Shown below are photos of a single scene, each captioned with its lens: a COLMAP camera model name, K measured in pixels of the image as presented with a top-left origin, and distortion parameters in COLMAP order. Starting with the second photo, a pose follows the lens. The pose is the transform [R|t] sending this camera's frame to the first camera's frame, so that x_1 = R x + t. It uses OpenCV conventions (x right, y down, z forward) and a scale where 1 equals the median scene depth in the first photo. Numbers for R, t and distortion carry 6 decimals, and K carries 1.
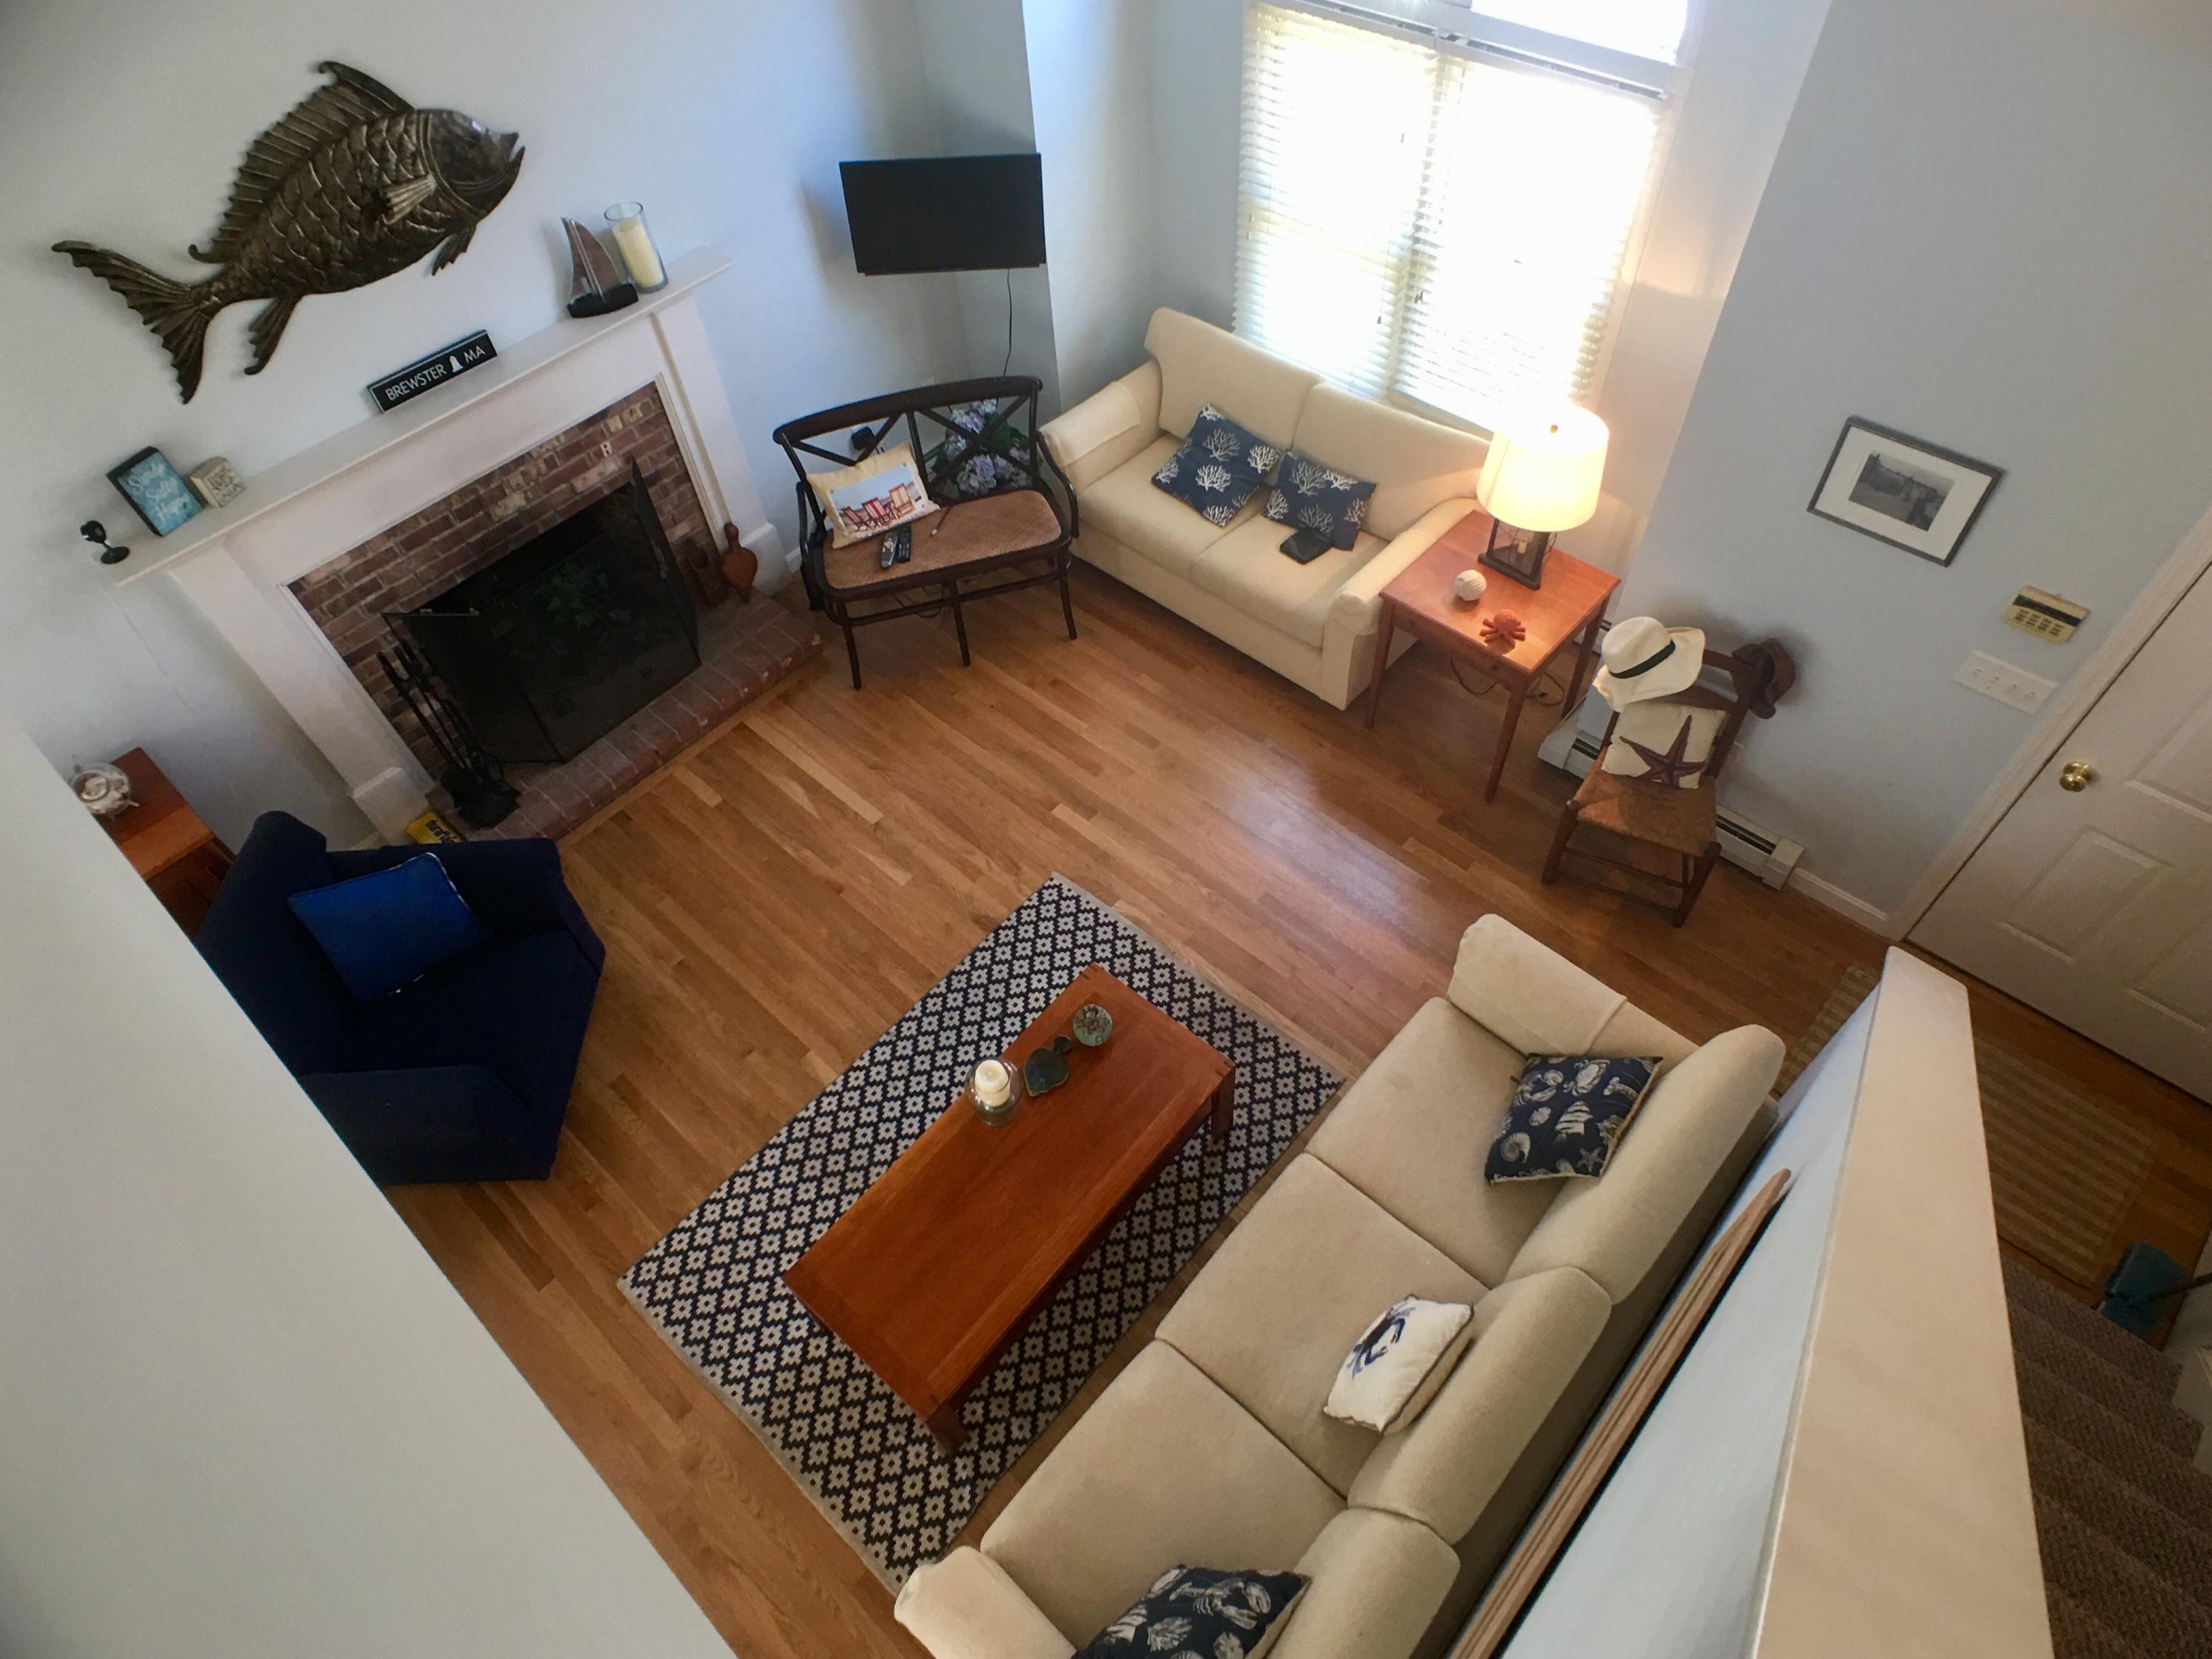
lens RADIAL K [[1285.3, 0, 1115.9], [0, 1285.3, 813.5], [0, 0, 1]] dist [-0.044757, 0.043913]
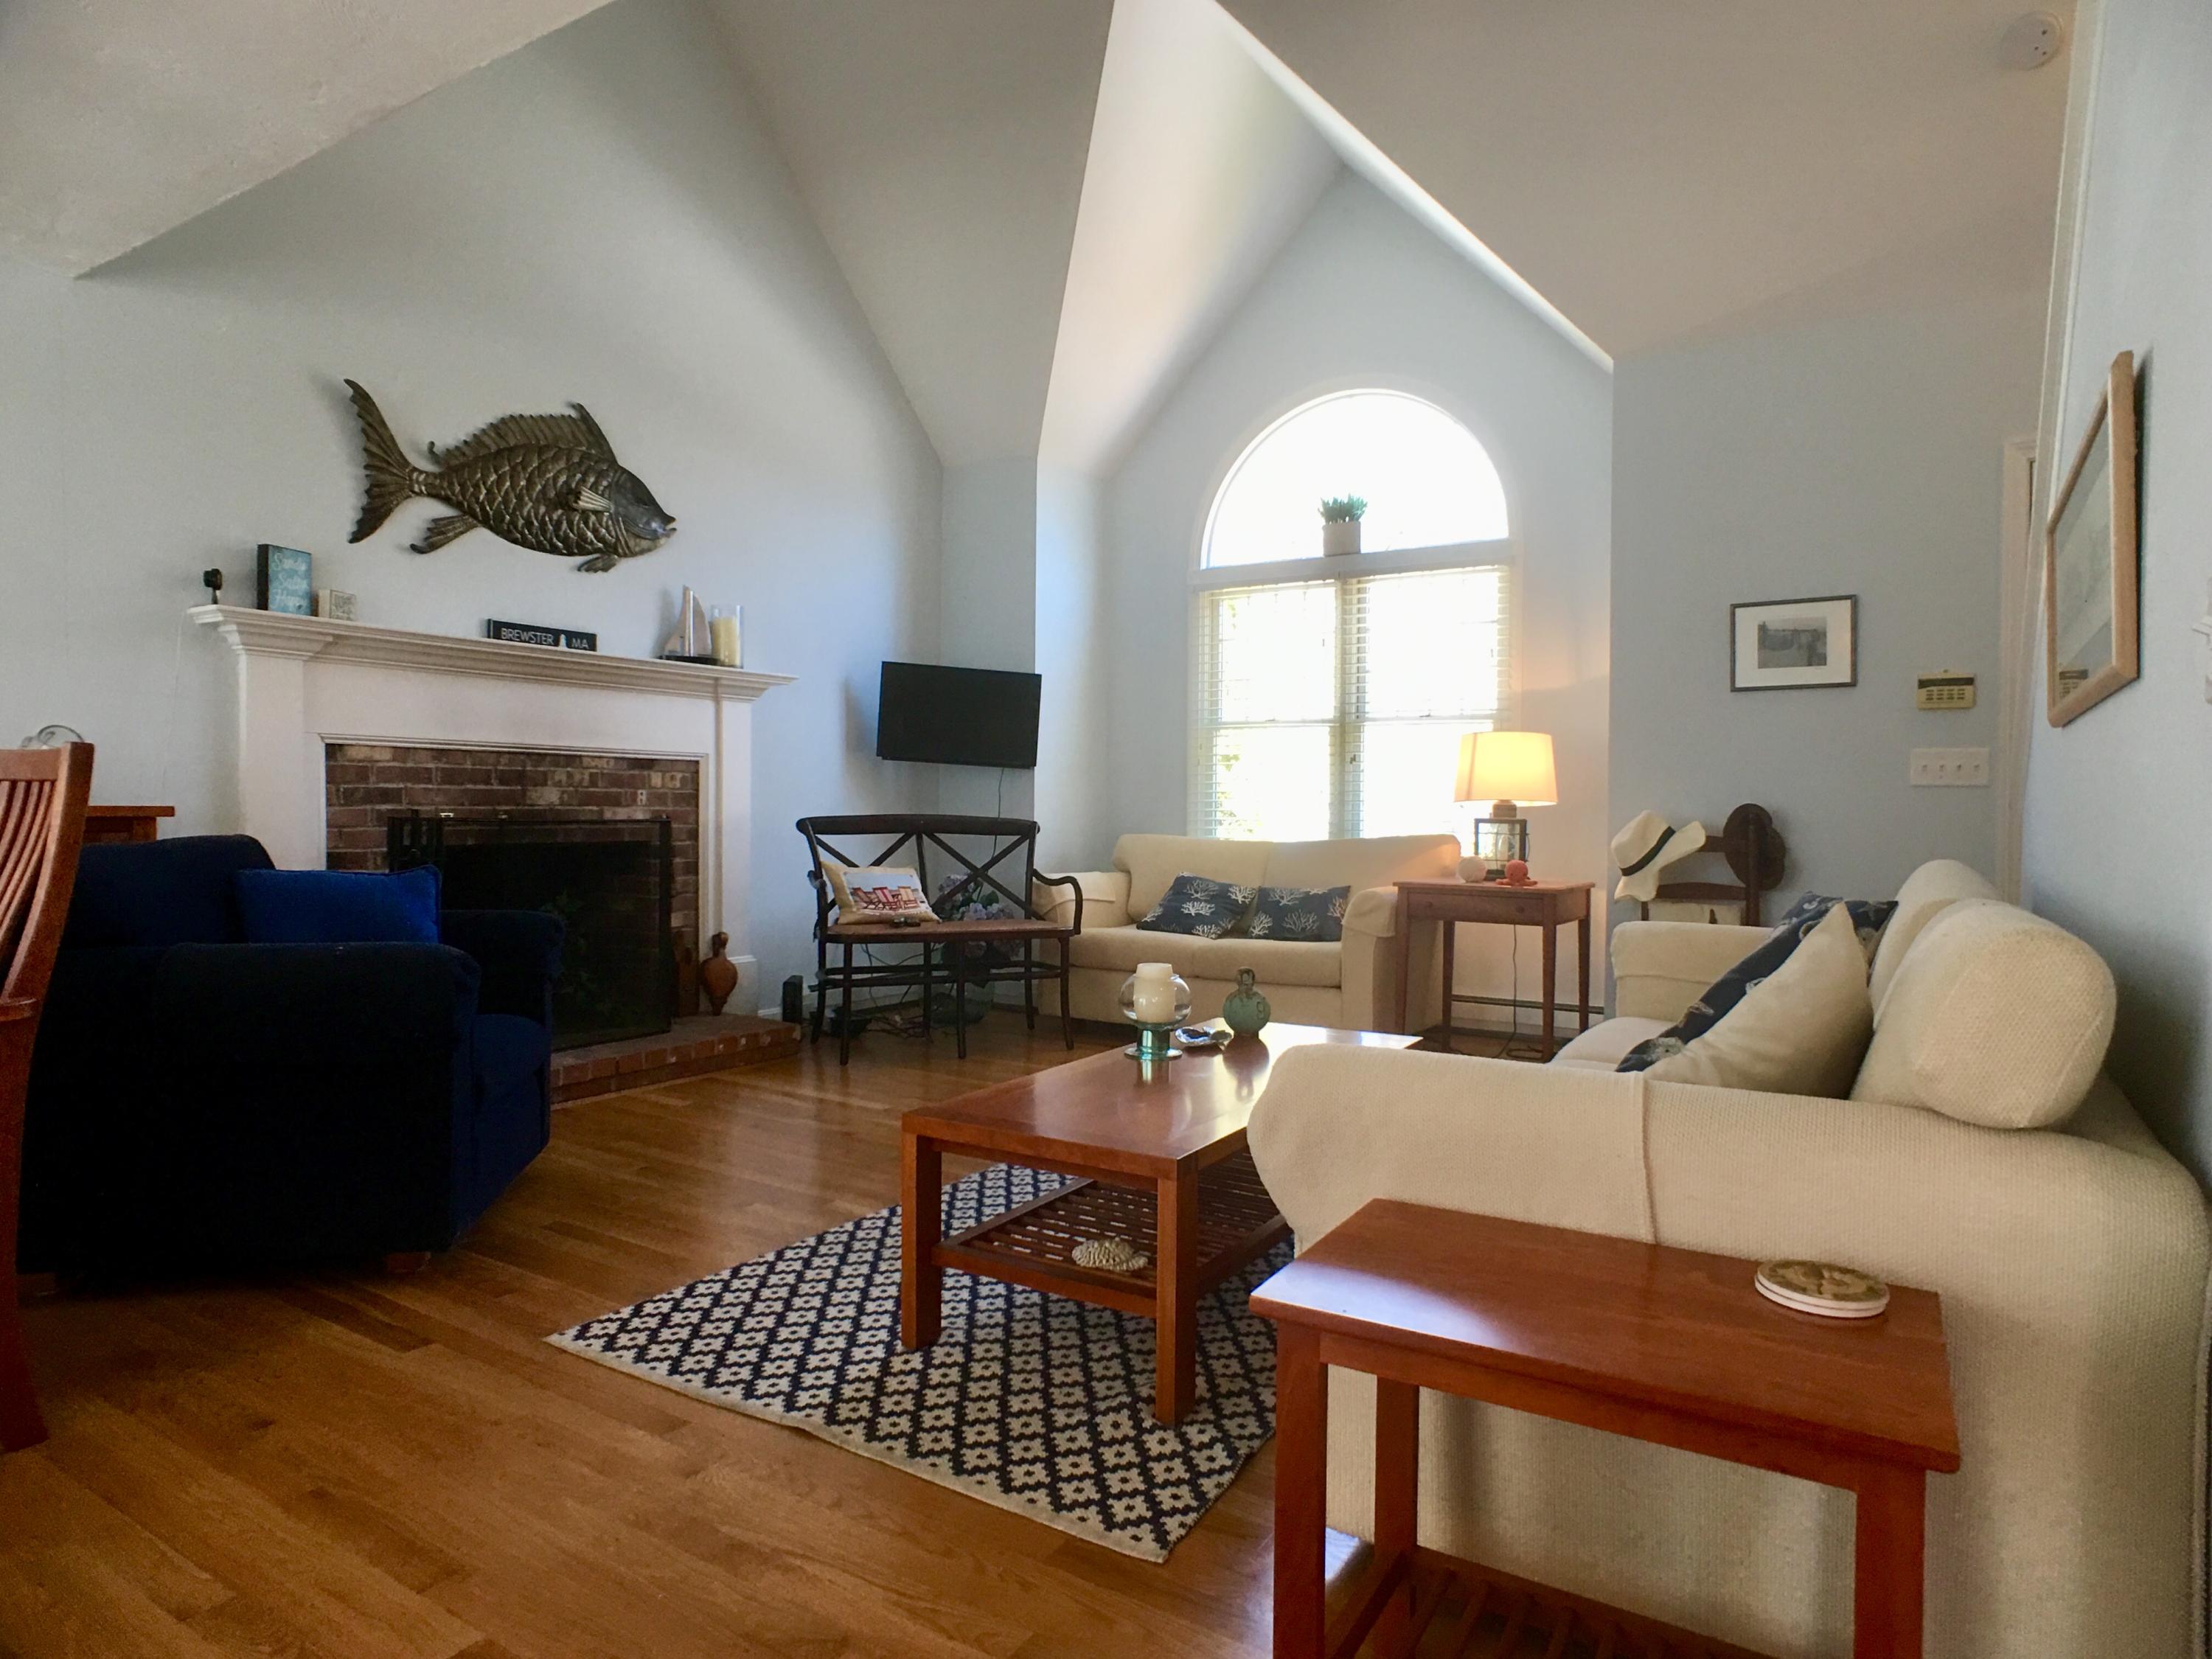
lens RADIAL K [[1285.3, 0, 1115.9], [0, 1285.3, 813.5], [0, 0, 1]] dist [-0.044757, 0.043913]
pose [[0.983687, 0.056128, 0.170911, -0.221948], [0.100213, 0.618023, -0.779747, 0.644105], [-0.149393, 0.784154, 0.602316, 0.367005]]
